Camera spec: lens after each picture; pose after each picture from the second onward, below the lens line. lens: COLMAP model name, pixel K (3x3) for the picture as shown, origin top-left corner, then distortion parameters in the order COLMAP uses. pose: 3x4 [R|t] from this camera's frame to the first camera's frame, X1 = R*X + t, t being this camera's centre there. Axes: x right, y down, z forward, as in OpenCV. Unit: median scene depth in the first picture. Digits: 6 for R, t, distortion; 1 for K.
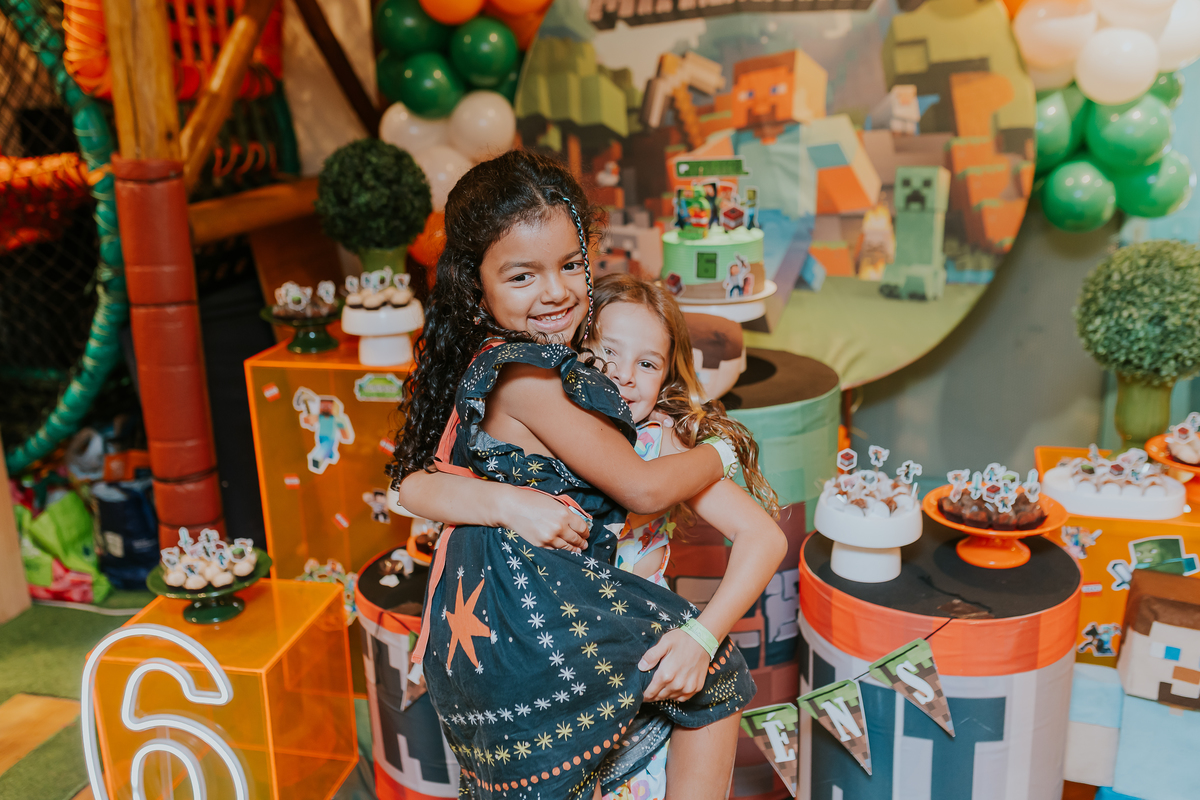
lens RADIAL K [[1163.0, 0, 596.3], [0, 1163.0, 402.3], [0, 0, 1]] dist [-0.009574, 0.000000]
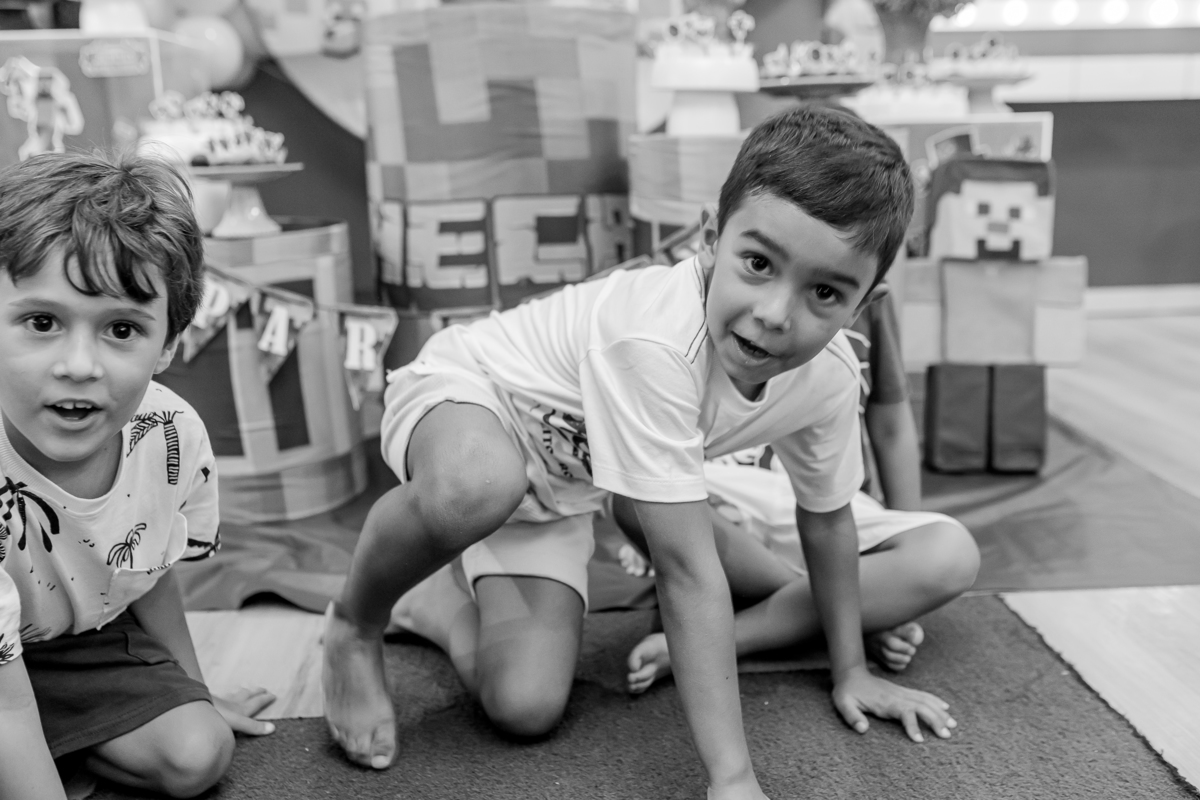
lens RADIAL K [[1163.0, 0, 596.1], [0, 1163.0, 397.4], [0, 0, 1]] dist [-0.009574, 0.000000]
pose [[0.950242, -0.064177, 0.304829, -0.112282], [0.084909, 0.994857, -0.055236, 0.284111], [-0.299716, 0.078370, 0.950804, 0.086579]]
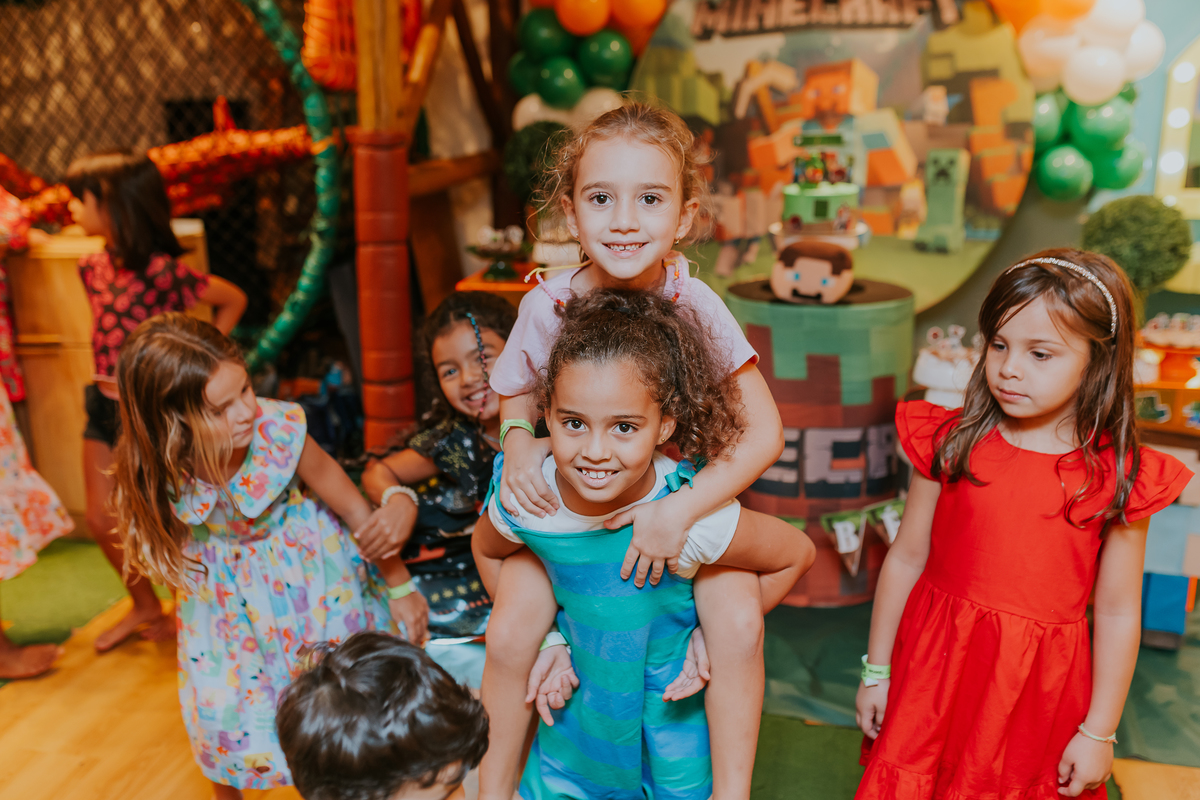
lens RADIAL K [[1163.0, 0, 598.0], [0, 1163.0, 401.6], [0, 0, 1]] dist [-0.009574, 0.000000]
pose [[0.998148, 0.000774, 0.060820, -0.206879], [0.000055, 0.999907, -0.013626, 0.106442], [-0.060825, 0.013604, 0.998056, -0.301604]]
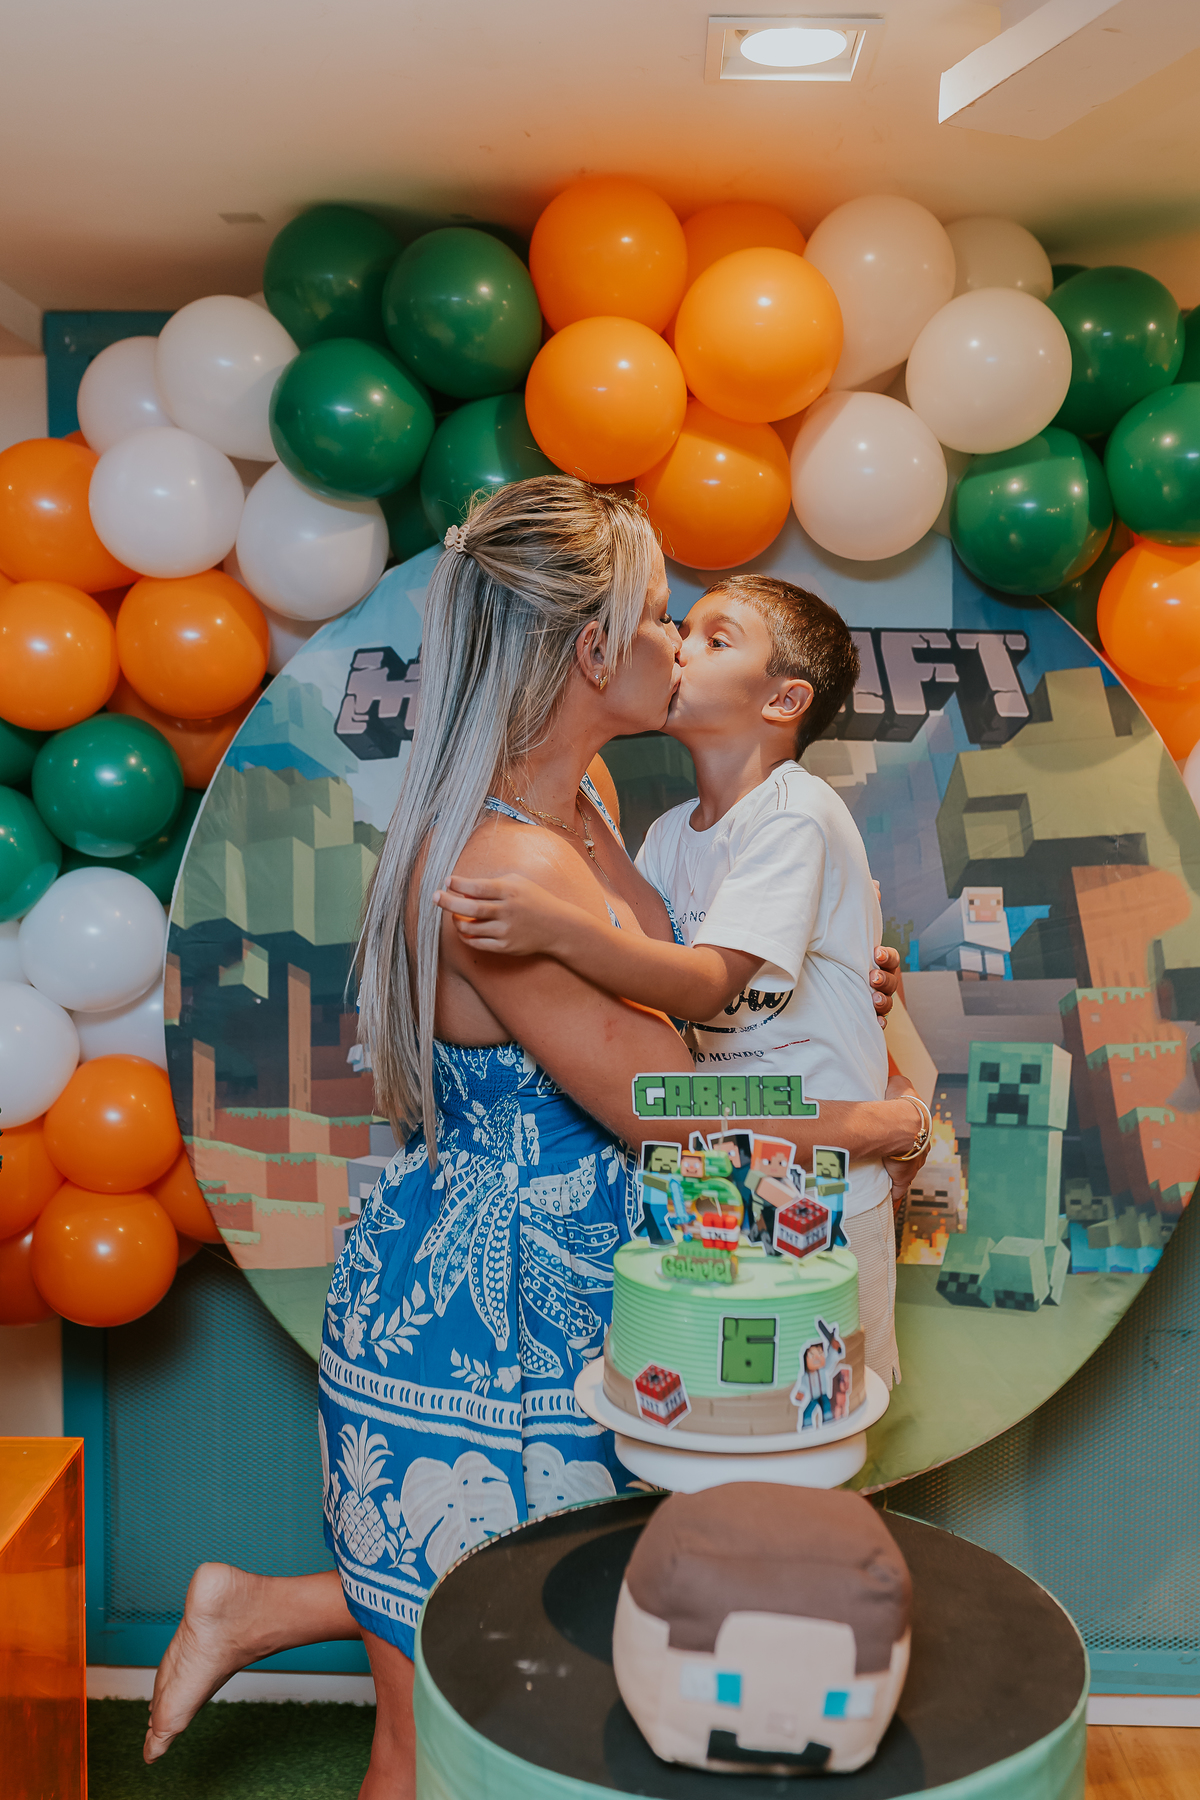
lens RADIAL K [[1744.5, 0, 587.2], [0, 1744.5, 902.8], [0, 0, 1]] dist [-0.009574, 0.000000]
pose [[0.972351, 0.015923, 0.232980, -0.081377], [0.034089, 0.977308, -0.209063, -0.117733], [-0.231022, 0.211225, 0.949744, 0.337798]]
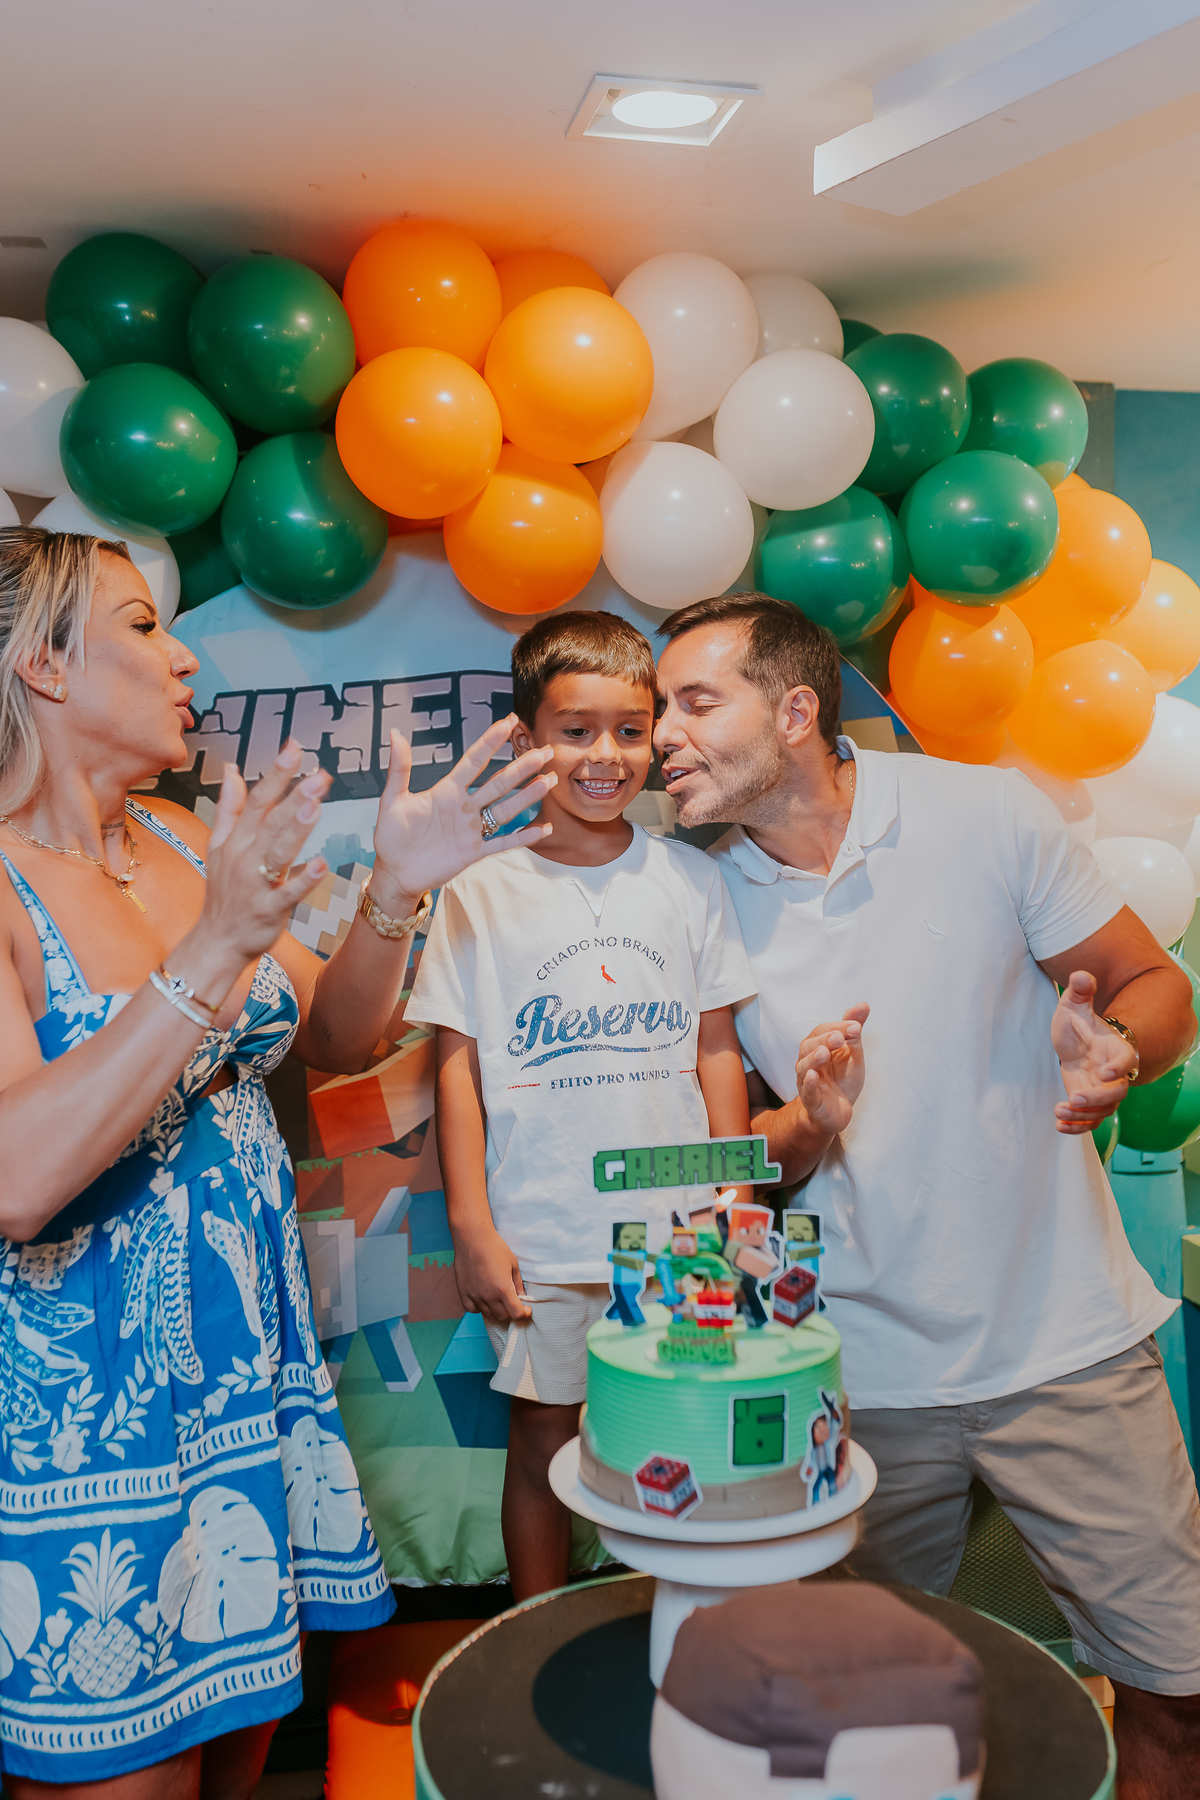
lens RADIAL K [[1744.5, 0, 612.8], [0, 1744.5, 887.6], [0, 0, 1]] dist [-0.009574, 0.000000]
pose [[0.872828, -0.003469, 0.488016, -0.184499], [0.125296, 0.968049, -0.217214, -0.140127], [-0.471670, 0.250737, 0.845375, 0.400971]]
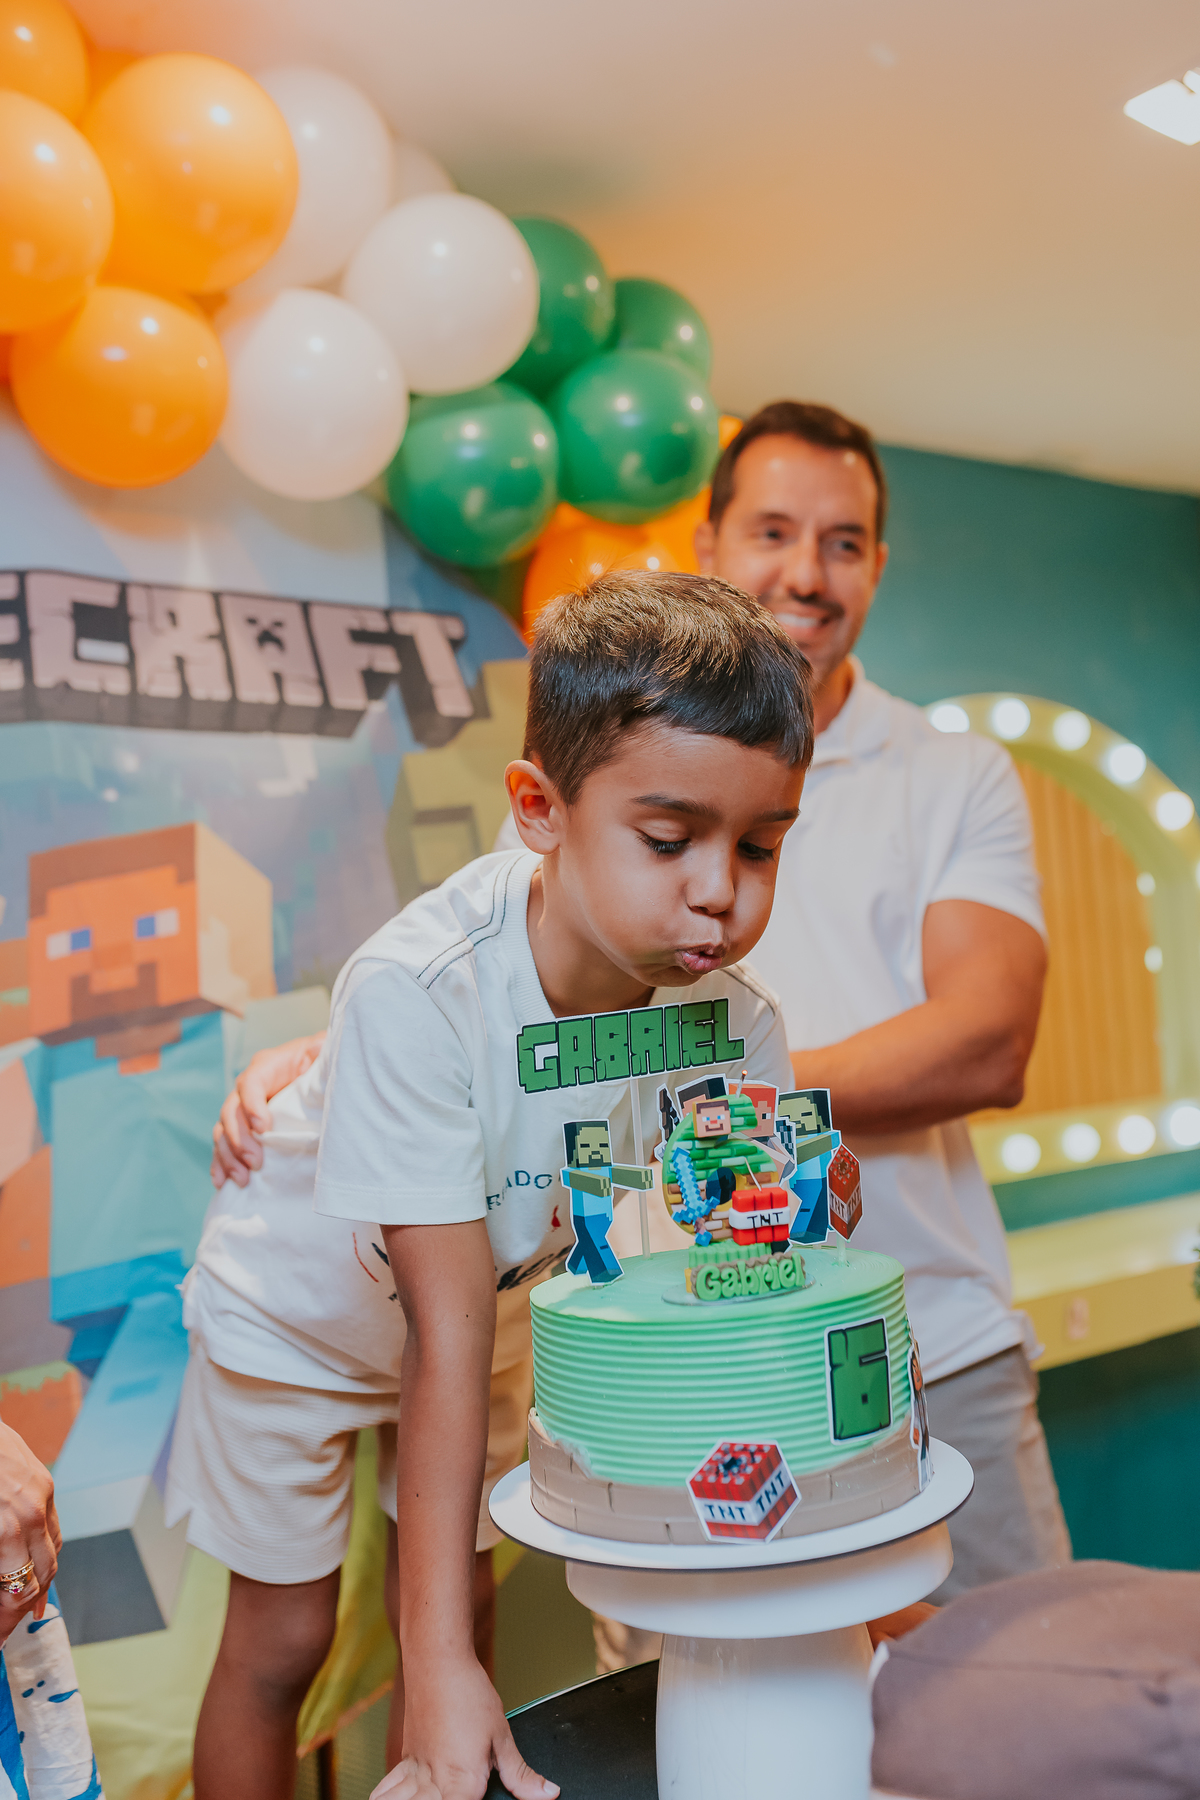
lens RADIAL K [[1744.5, 0, 552.0], [0, 1744.5, 876.3], [0, 0, 1]] dist [-0.009574, 0.000000]
pose [[0.623459, 0.044506, 0.780588, -0.205545], [0.275446, 0.921868, -0.272561, -0.109202], [-0.731730, 0.384940, 0.562488, 0.643074]]
